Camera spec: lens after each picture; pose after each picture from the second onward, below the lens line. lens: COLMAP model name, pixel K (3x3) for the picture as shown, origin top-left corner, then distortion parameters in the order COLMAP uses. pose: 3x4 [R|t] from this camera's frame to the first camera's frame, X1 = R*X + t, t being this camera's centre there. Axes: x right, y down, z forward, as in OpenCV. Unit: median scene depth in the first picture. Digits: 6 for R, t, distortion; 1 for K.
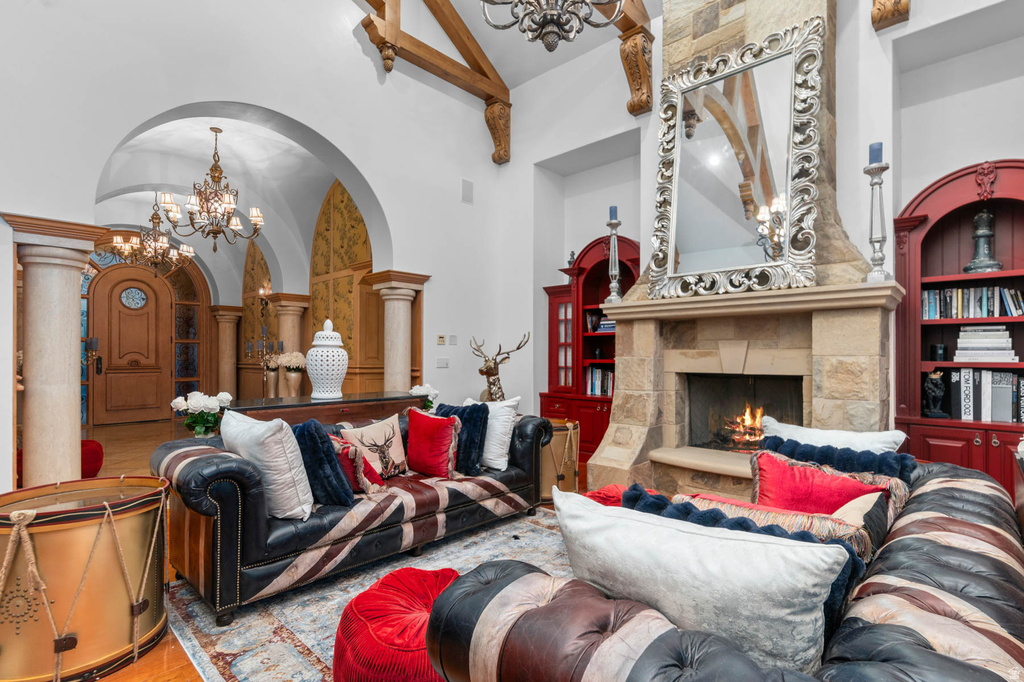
lens RADIAL K [[490.6, 0, 512.3], [0, 490.6, 351.8], [0, 0, 1]] dist [0.000115, -0.000222]
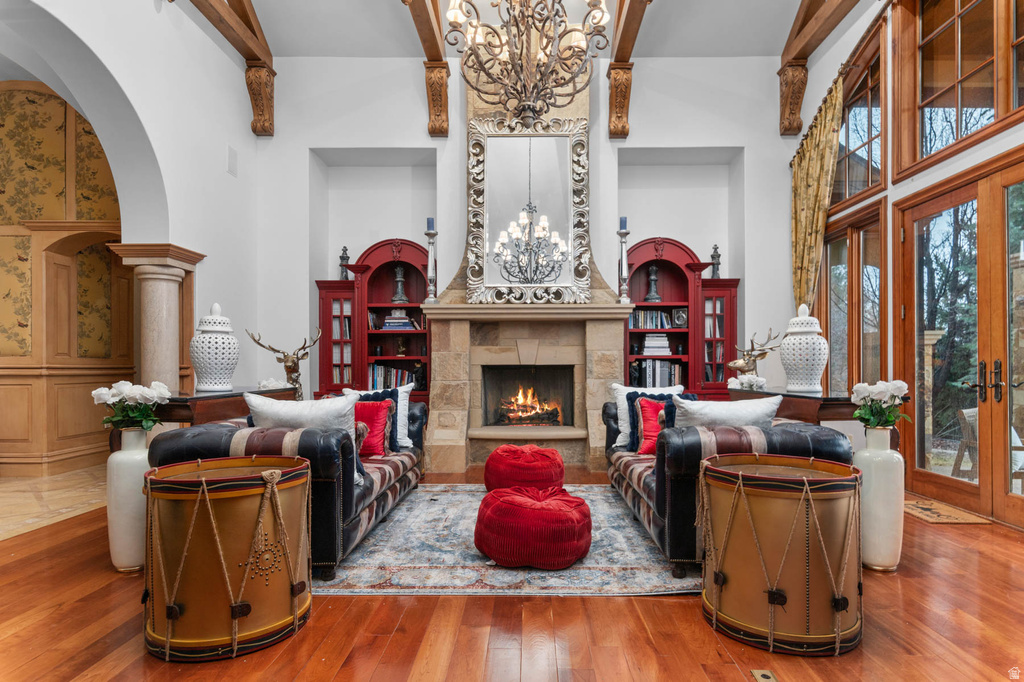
lens RADIAL K [[573.9, 0, 514.3], [0, 573.9, 360.3], [0, 0, 1]] dist [0.000841, 0.000129]
pose [[0.746779, 0.002873, 0.665067, -0.567582], [-0.002442, 0.999996, -0.001577, 0.033804], [-0.665068, -0.000446, 0.746782, -0.116757]]
